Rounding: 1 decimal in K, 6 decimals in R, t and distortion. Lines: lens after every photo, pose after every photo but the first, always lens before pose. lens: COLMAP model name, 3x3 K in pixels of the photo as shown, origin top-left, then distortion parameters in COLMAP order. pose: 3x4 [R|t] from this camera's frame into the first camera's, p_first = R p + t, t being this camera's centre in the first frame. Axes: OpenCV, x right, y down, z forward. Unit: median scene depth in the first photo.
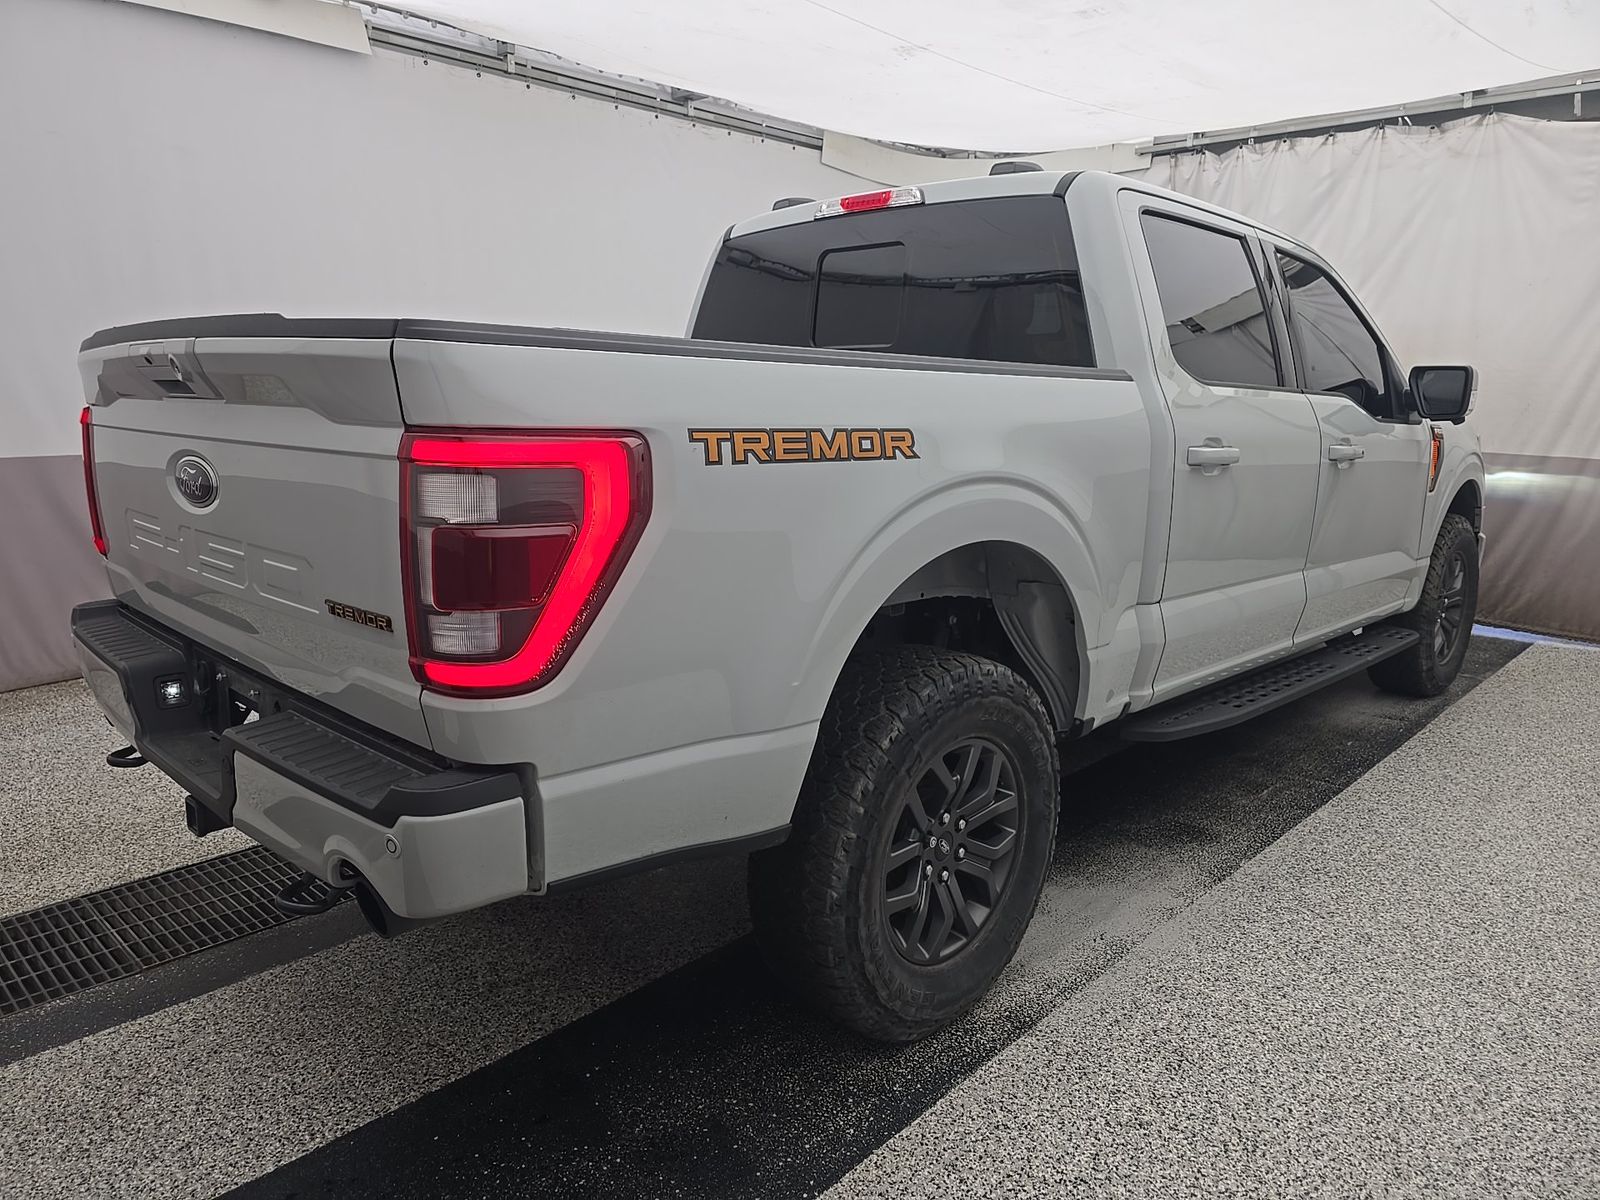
lens RADIAL K [[1092.3, 0, 800.2], [0, 1092.3, 604.6], [0, 0, 1]] dist [0.020772, -0.016466]
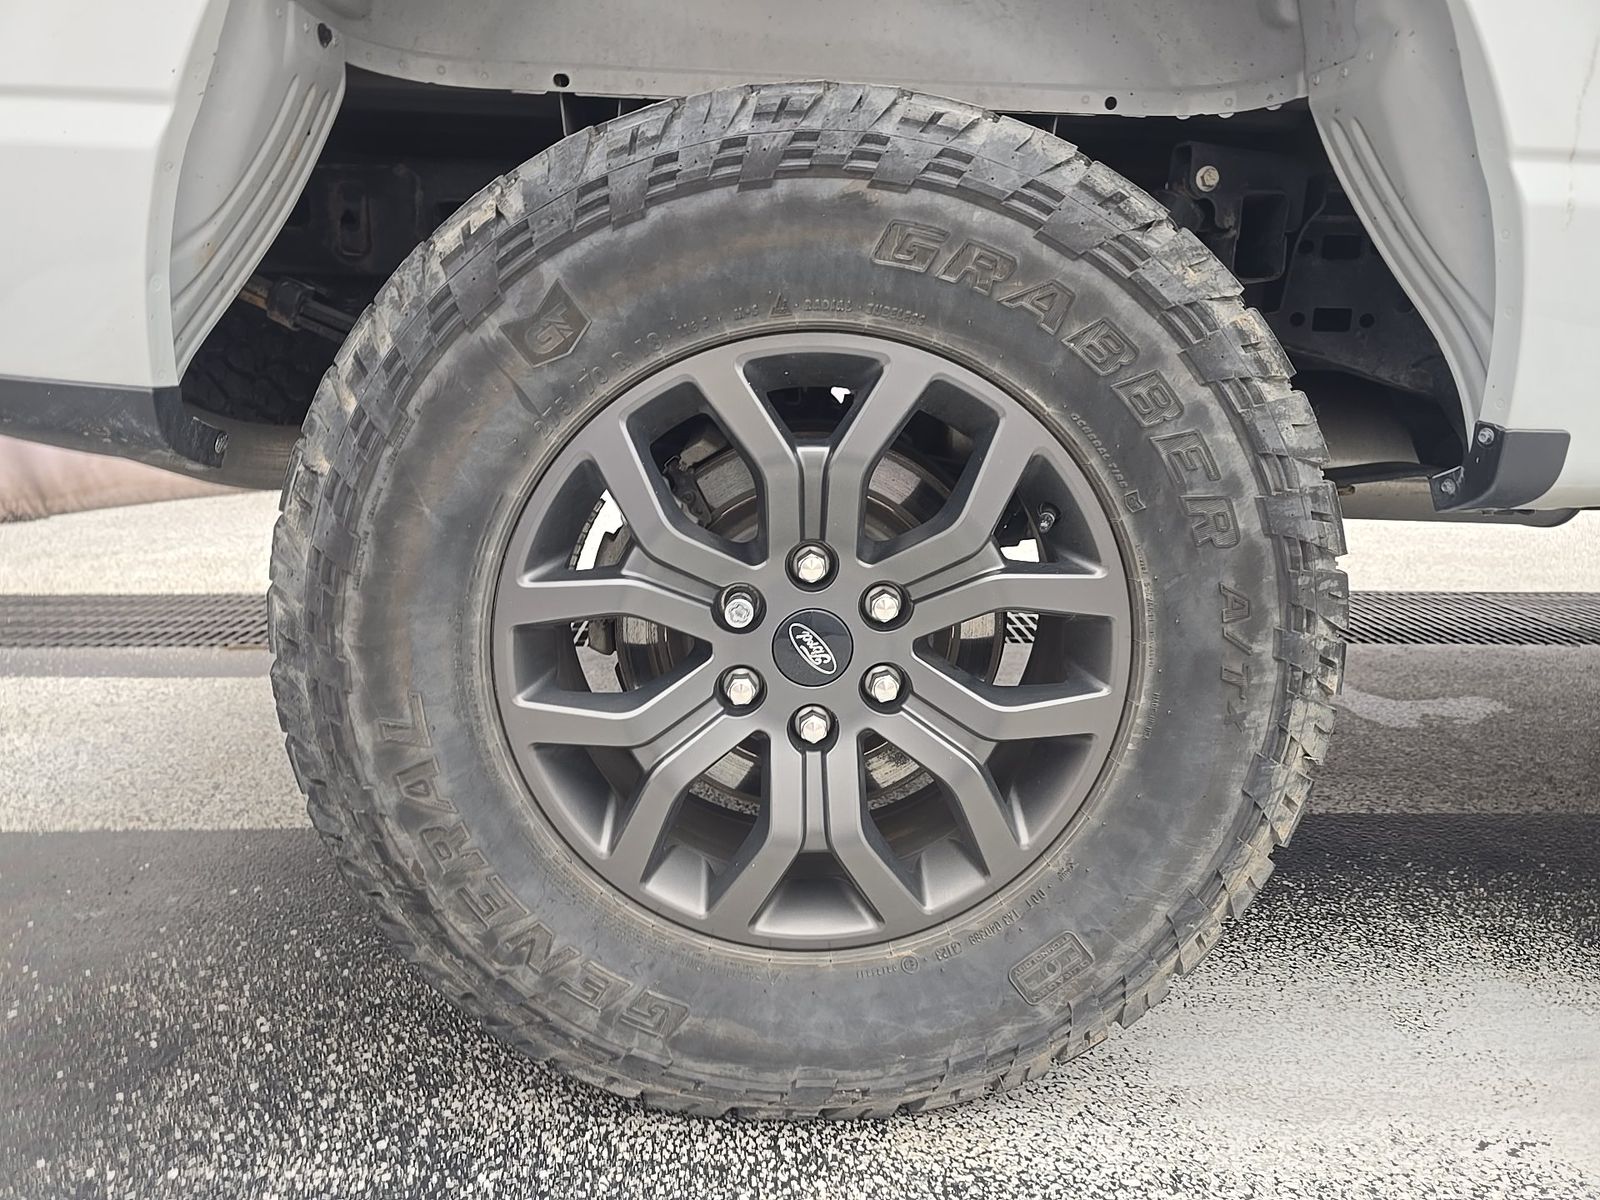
lens RADIAL K [[1092.3, 0, 801.9], [0, 1092.3, 595.1], [0, 0, 1]] dist [0.020772, -0.016466]
pose [[0.717012, 0.151858, -0.680318, 0.376005], [-0.141489, 0.987370, 0.071277, 0.177541], [0.682550, 0.045151, 0.729443, 0.726750]]
